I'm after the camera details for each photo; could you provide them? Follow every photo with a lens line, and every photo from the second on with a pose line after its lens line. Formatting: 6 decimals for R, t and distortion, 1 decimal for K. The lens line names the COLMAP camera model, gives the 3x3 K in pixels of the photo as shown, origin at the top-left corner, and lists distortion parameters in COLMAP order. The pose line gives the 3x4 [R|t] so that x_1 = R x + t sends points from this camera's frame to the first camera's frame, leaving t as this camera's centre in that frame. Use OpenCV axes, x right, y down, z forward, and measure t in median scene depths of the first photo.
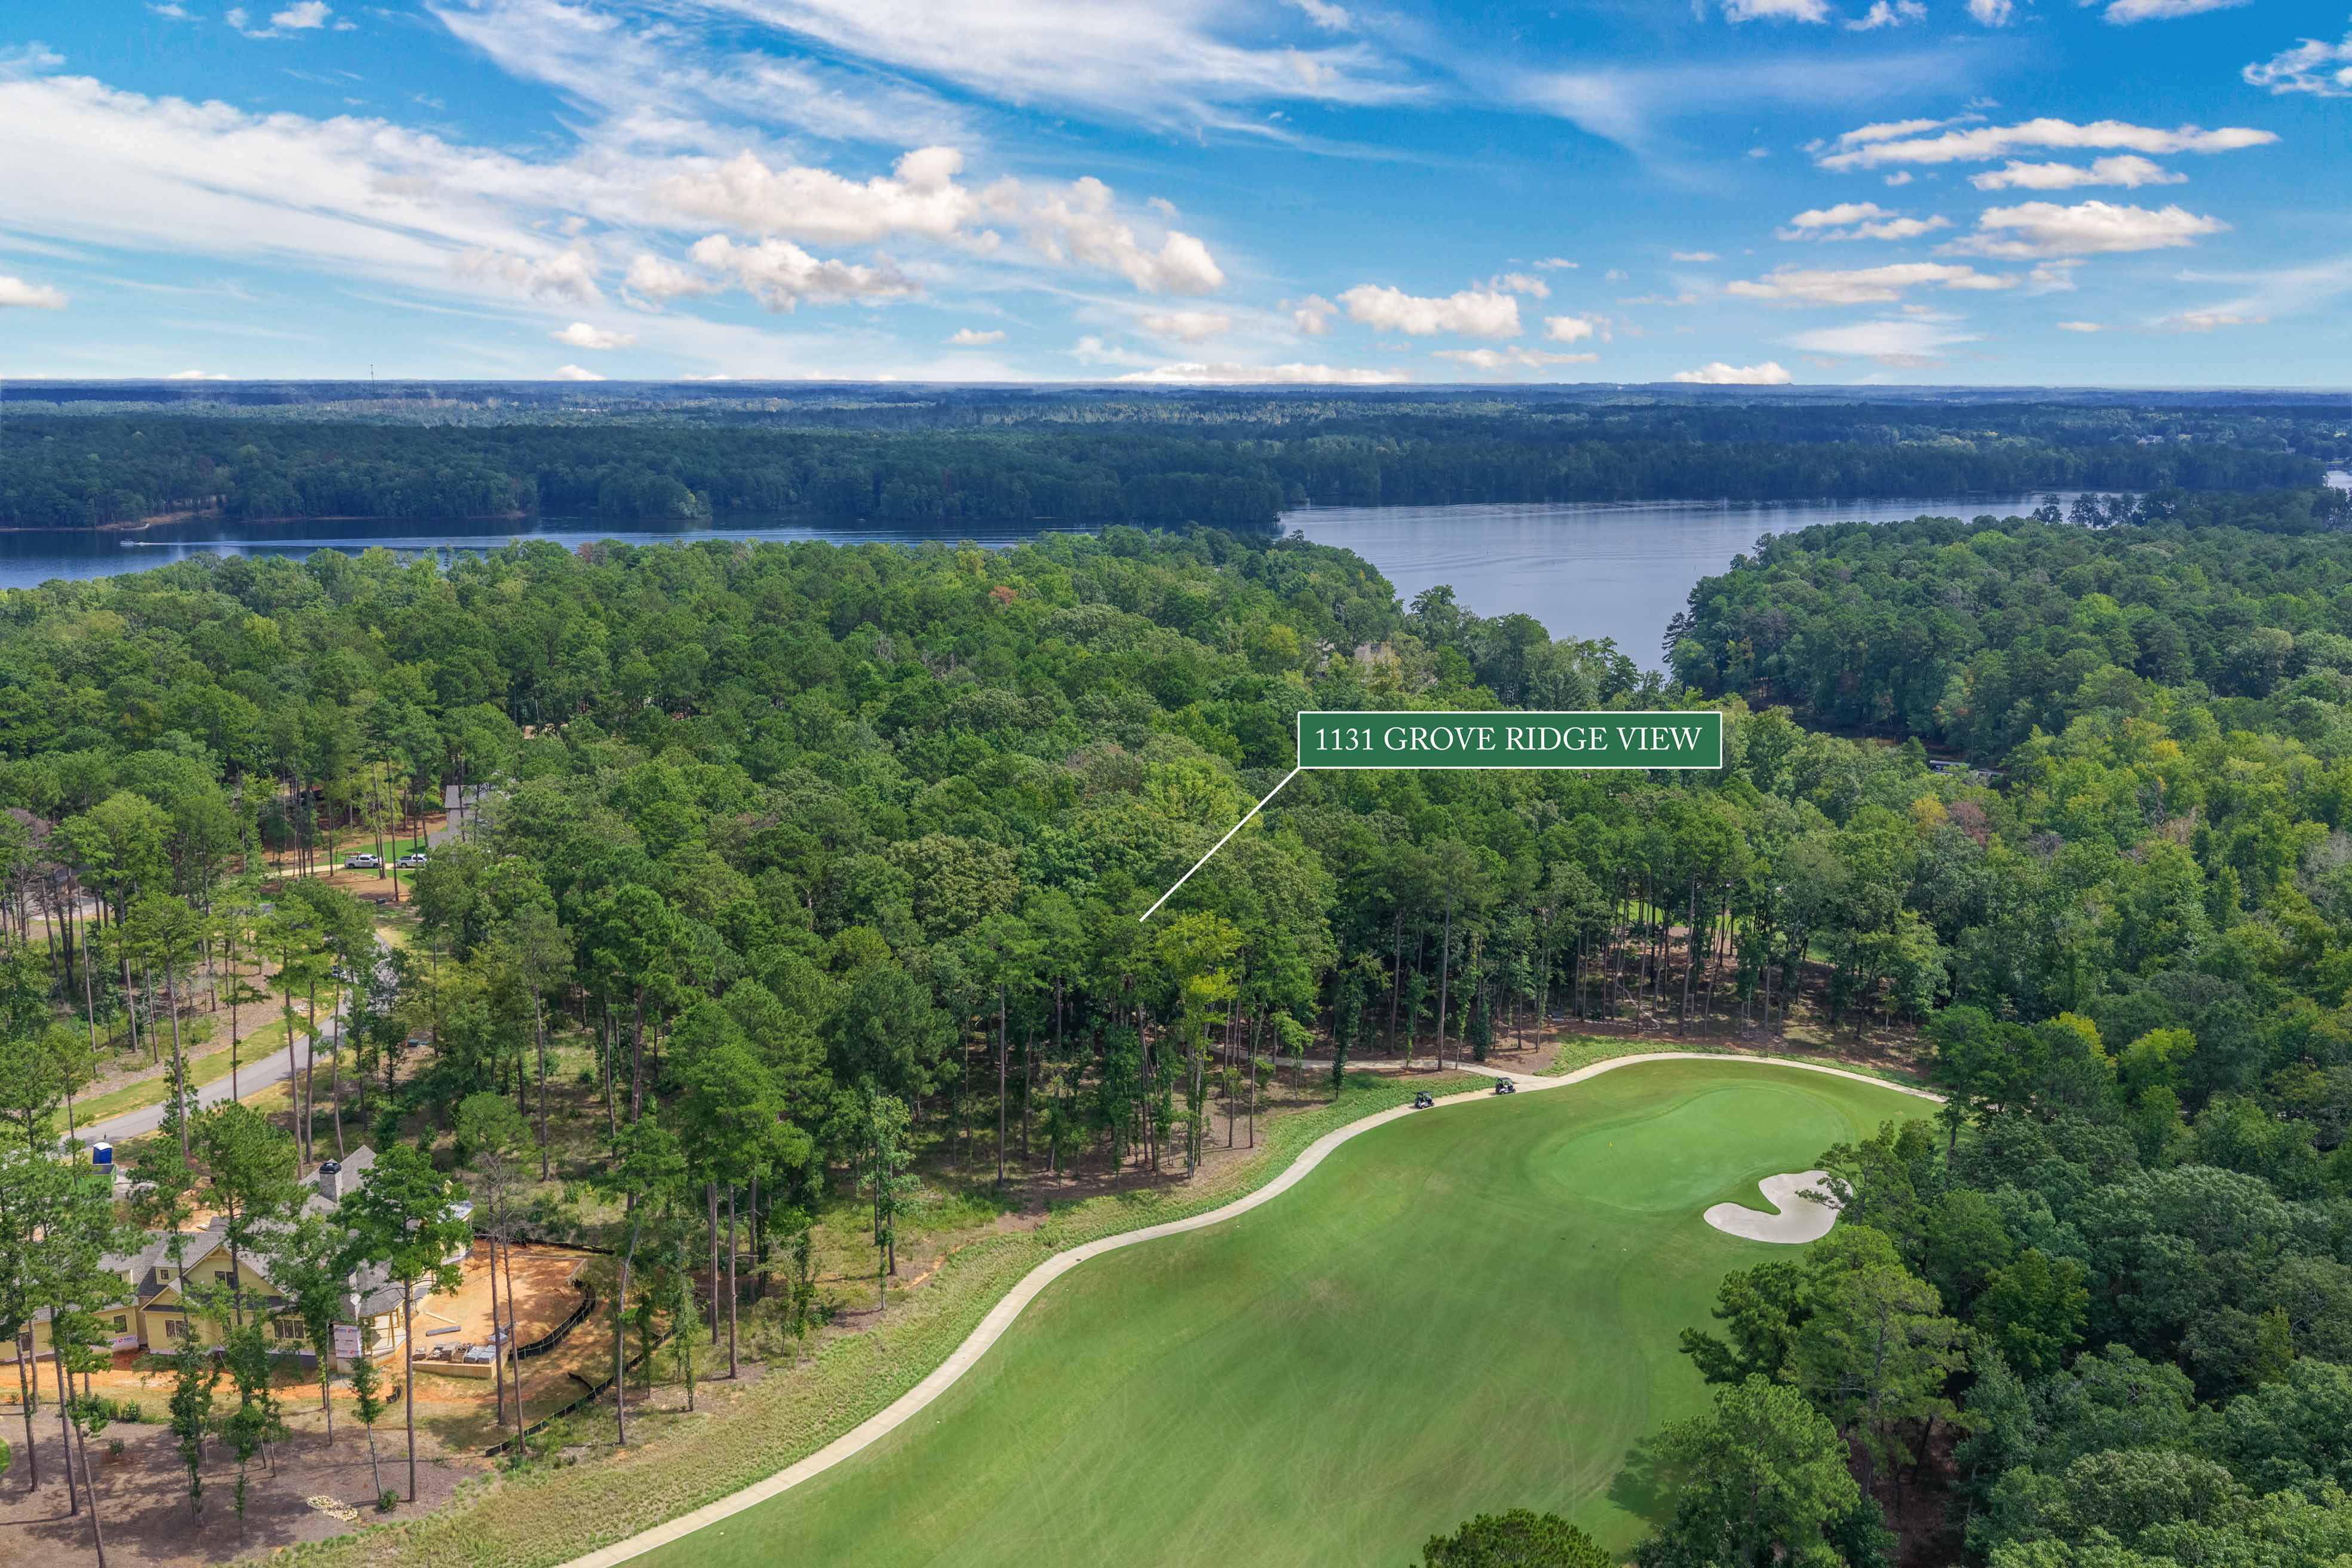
lens RADIAL K [[1934.9, 0, 1178.8], [0, 1934.9, 780.5], [0, 0, 1]] dist [0.011078, -0.025451]
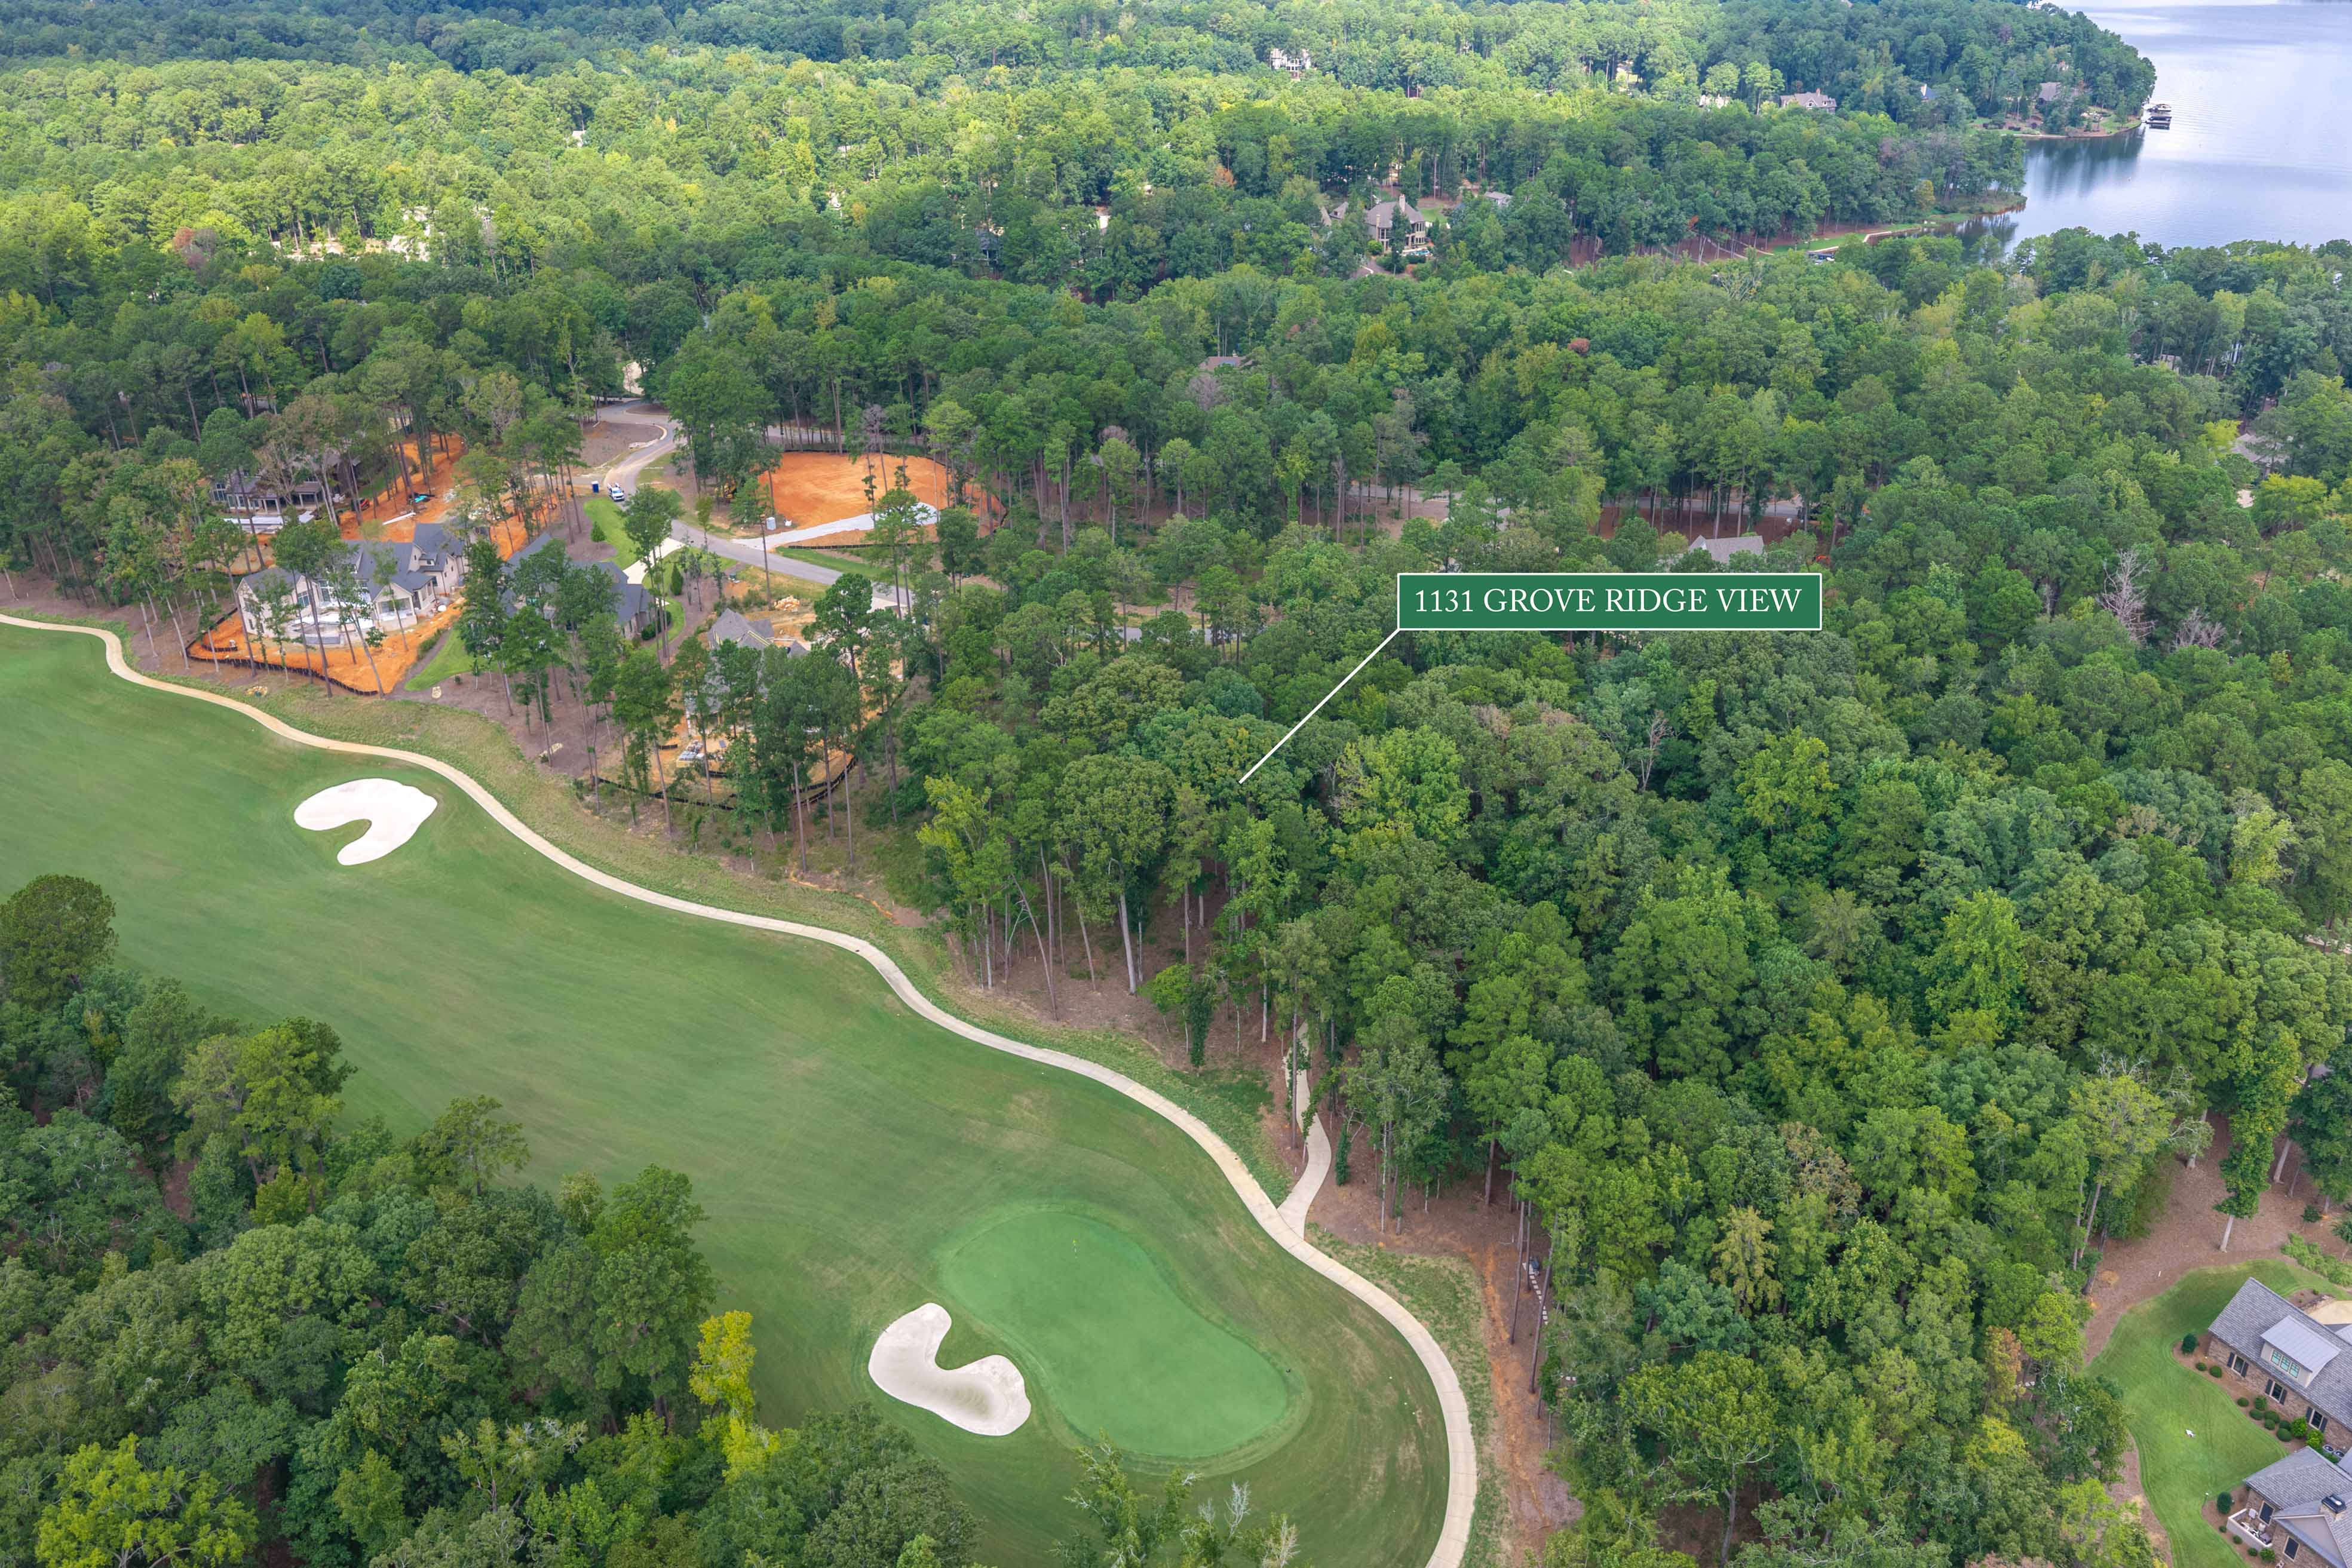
lens RADIAL K [[1934.9, 0, 1178.8], [0, 1934.9, 780.5], [0, 0, 1]] dist [0.011078, -0.025451]
pose [[0.001478, 0.437157, -0.899384, 1.303580], [-0.189999, 0.883124, 0.428942, -0.565185], [0.981783, 0.170249, 0.084365, 1.262136]]
